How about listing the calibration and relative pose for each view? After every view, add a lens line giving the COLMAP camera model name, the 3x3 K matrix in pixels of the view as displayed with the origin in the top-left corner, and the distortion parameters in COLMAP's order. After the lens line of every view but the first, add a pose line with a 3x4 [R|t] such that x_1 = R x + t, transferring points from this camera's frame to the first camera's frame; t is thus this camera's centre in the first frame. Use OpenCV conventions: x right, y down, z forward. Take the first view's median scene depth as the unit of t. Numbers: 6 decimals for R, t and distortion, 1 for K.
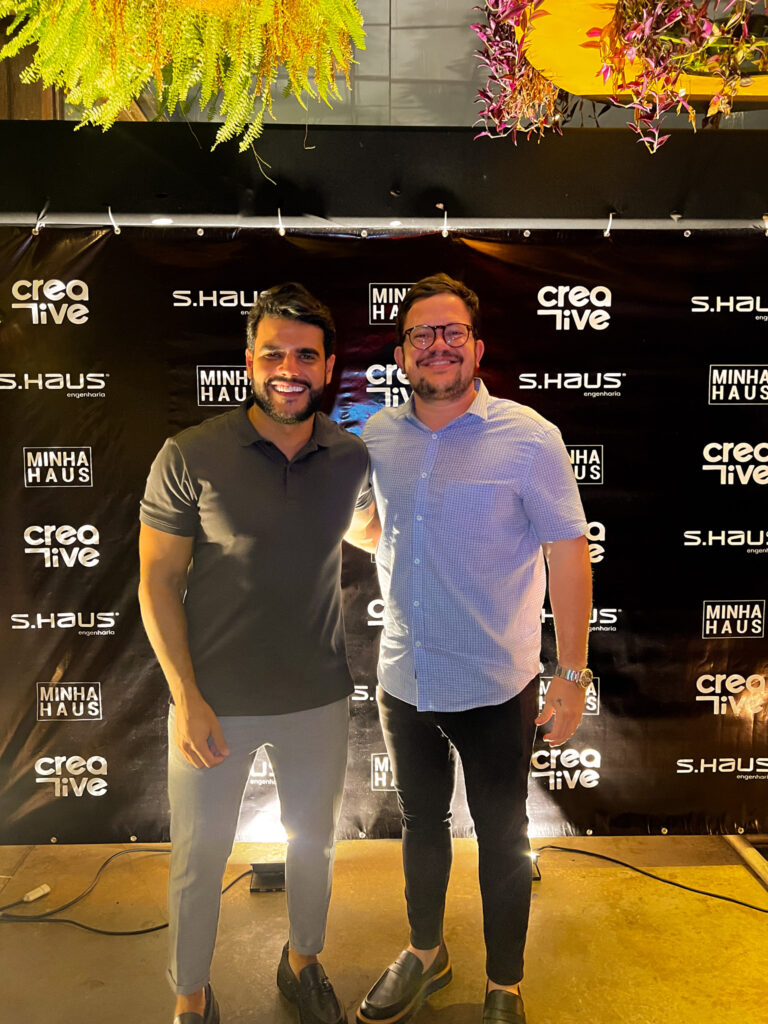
lens RADIAL K [[784.2, 0, 384.0], [0, 784.2, 512.0], [0, 0, 1]] dist [0.035243, -0.048486]
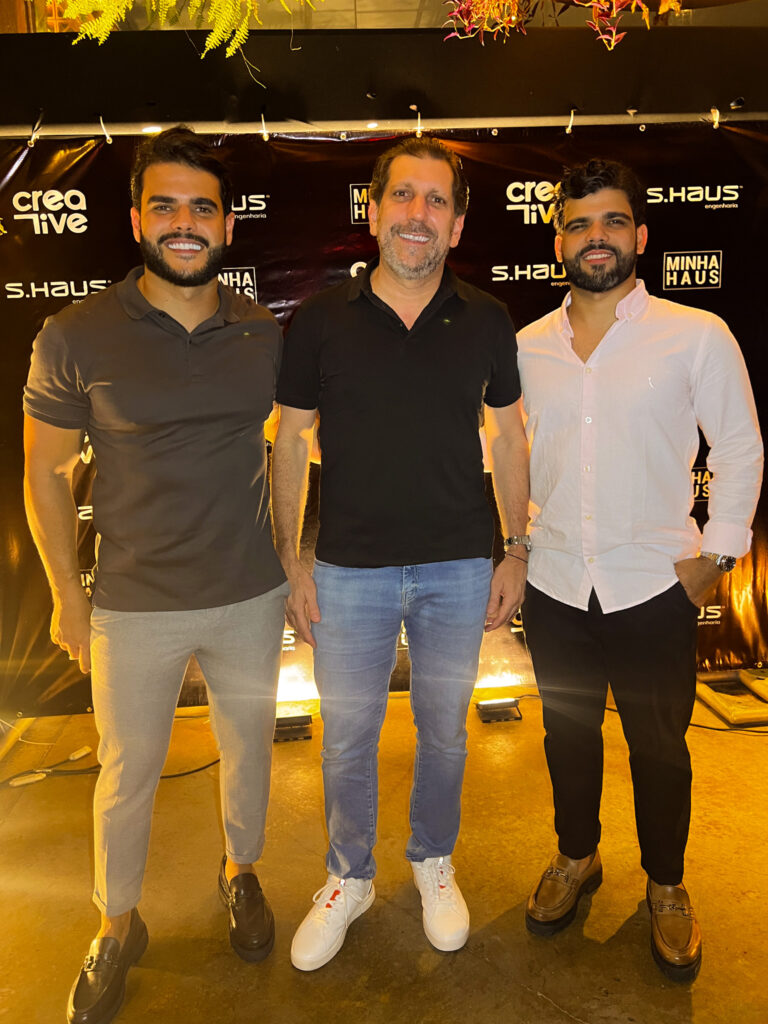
lens RADIAL K [[784.8, 0, 373.8], [0, 784.8, 514.3], [0, 0, 1]] dist [0.005291, -0.002771]
pose [[0.998235, -0.046609, 0.036811, -0.046716], [0.042961, 0.994614, 0.094321, 0.055483], [-0.041009, -0.092573, 0.994861, -0.103557]]
